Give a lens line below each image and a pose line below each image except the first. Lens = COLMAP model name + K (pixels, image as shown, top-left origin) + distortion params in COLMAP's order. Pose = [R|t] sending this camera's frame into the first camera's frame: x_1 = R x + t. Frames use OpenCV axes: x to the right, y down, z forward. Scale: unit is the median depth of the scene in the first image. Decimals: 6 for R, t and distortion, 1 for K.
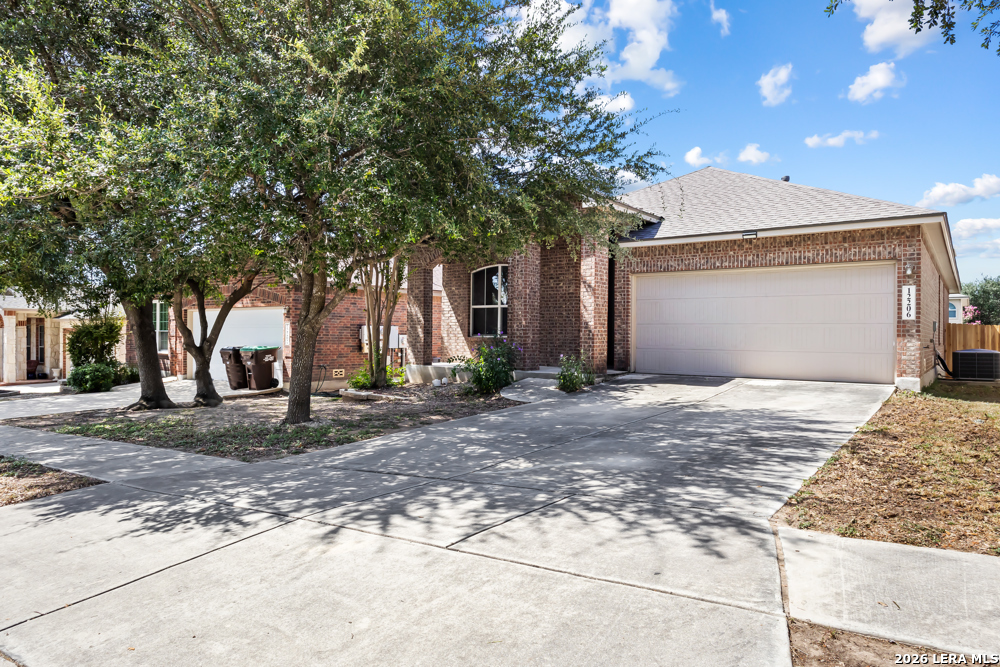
lens RADIAL K [[648.7, 0, 499.4], [0, 648.7, 332.3], [0, 0, 1]] dist [0.000959, 0.000741]
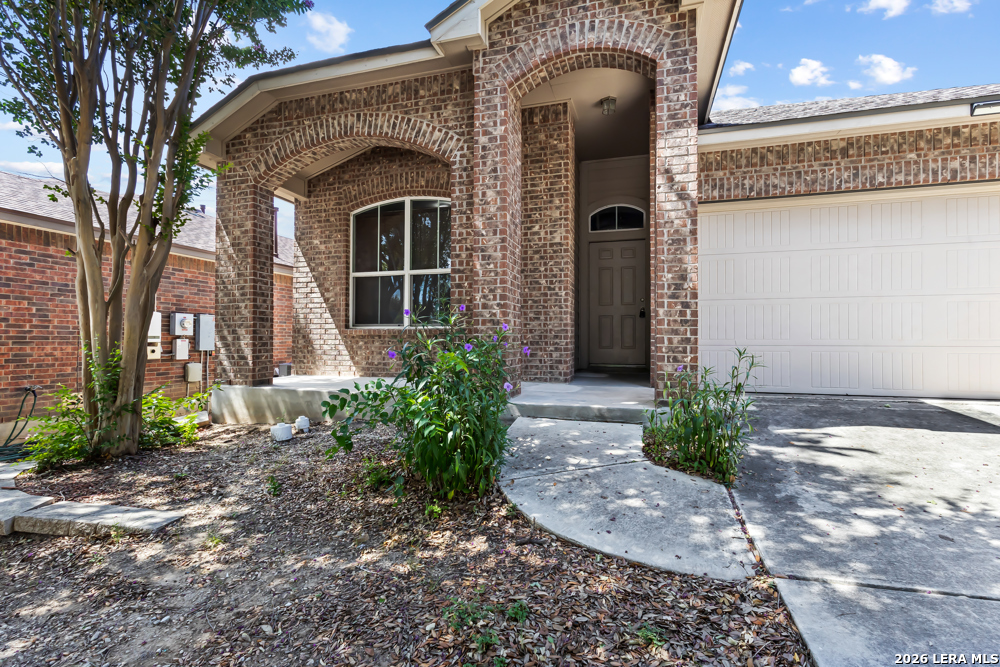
lens RADIAL K [[463.1, 0, 499.3], [0, 463.1, 330.8], [0, 0, 1]] dist [-0.004597, 0.003566]
pose [[0.944827, -0.001817, 0.327563, -0.081480], [0.005301, 0.999938, -0.009742, 0.020386], [-0.327526, 0.010941, 0.944779, 0.888611]]
